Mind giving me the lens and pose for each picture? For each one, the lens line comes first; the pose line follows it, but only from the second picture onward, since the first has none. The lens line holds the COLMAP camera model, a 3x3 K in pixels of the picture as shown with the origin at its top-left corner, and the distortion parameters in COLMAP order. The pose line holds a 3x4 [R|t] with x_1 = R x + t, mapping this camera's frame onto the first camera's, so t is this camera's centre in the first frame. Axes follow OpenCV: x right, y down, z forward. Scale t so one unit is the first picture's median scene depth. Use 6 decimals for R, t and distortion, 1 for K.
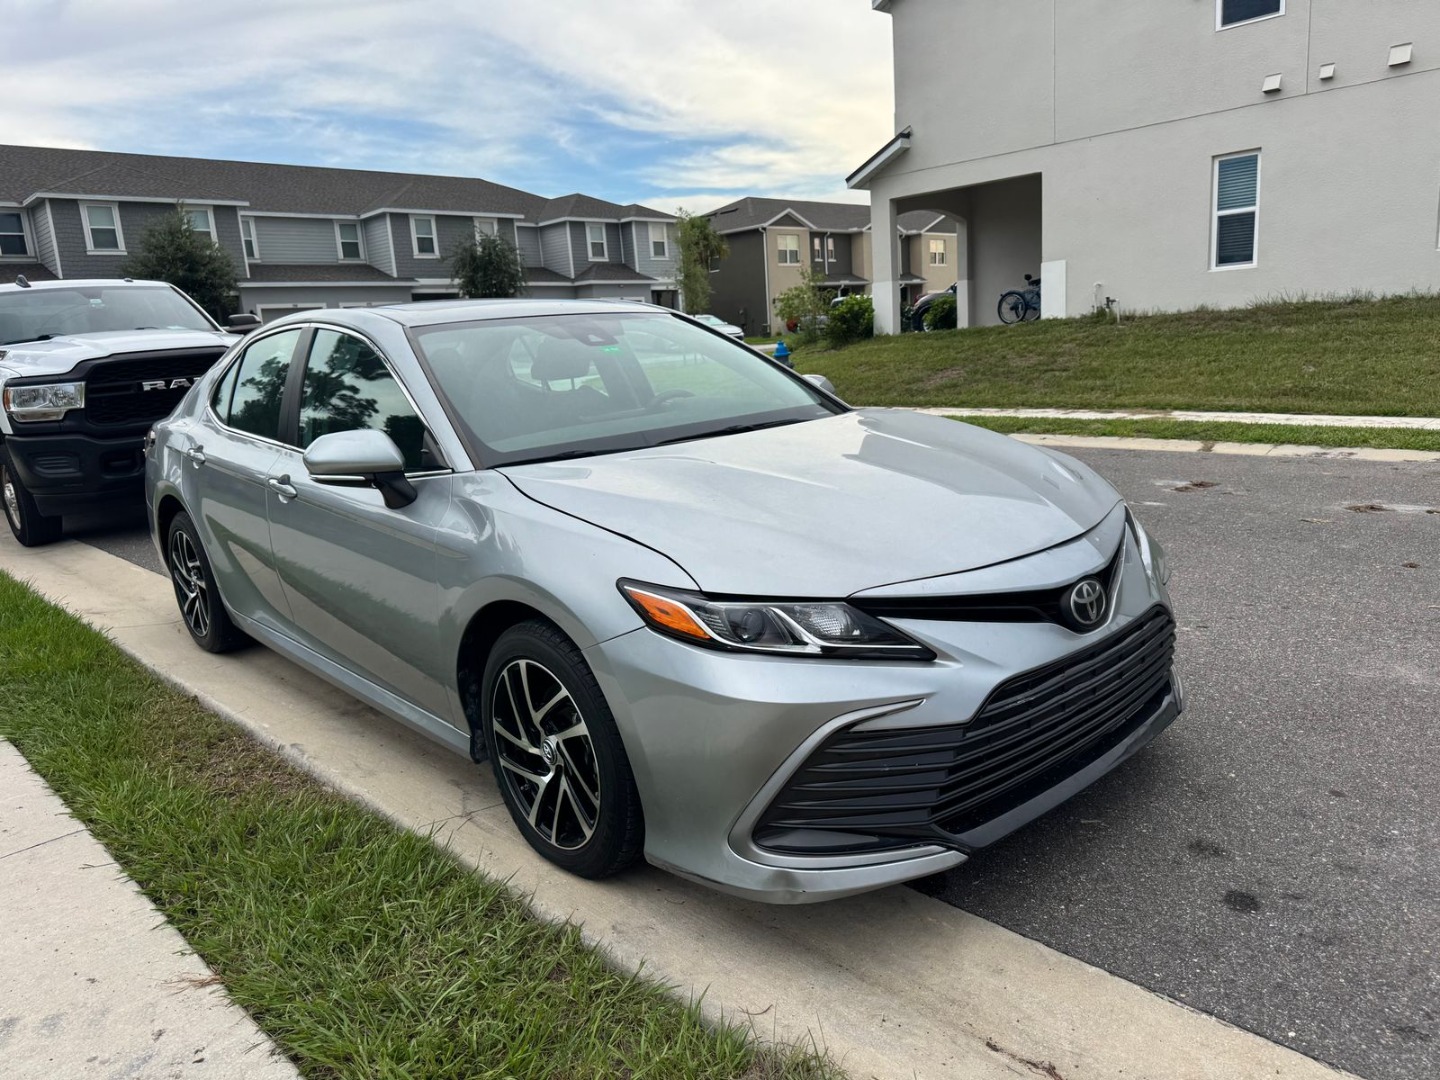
lens RADIAL K [[1049.9, 0, 720.0], [0, 1049.9, 540.0], [0, 0, 1]] dist [-0.004747, -0.006903]
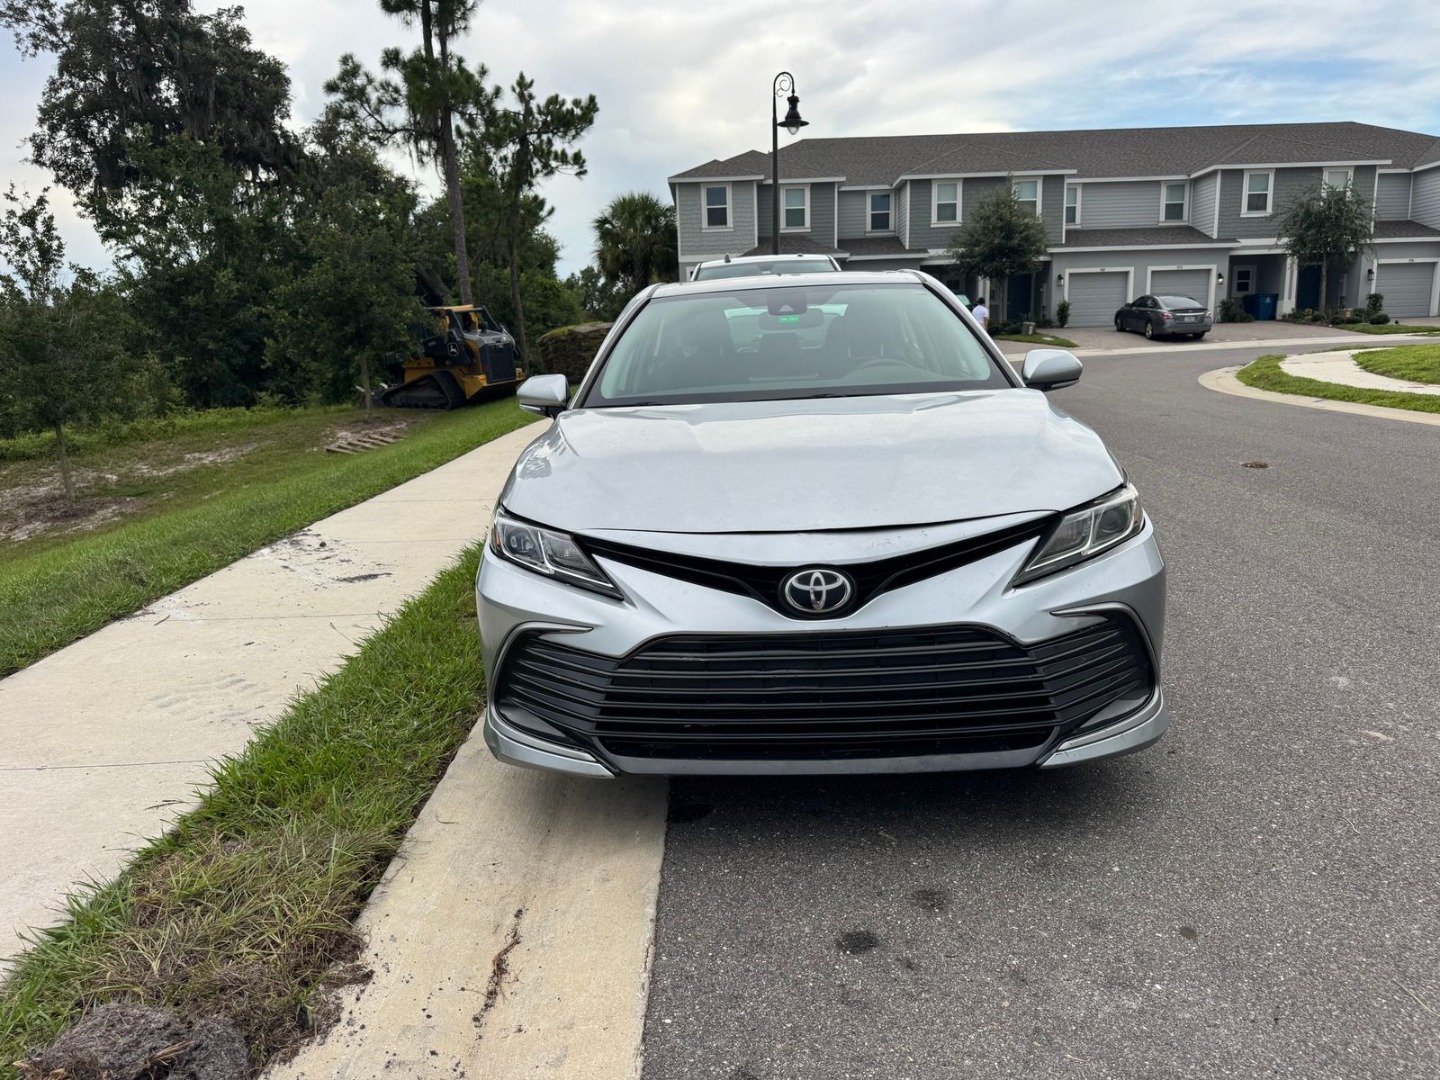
lens RADIAL K [[1049.9, 0, 720.0], [0, 1049.9, 540.0], [0, 0, 1]] dist [-0.004747, -0.006903]
pose [[0.685355, 0.171531, -0.707719, 0.101253], [-0.146786, 0.984454, 0.096456, -0.007147], [0.713262, 0.037777, 0.699879, 0.026197]]
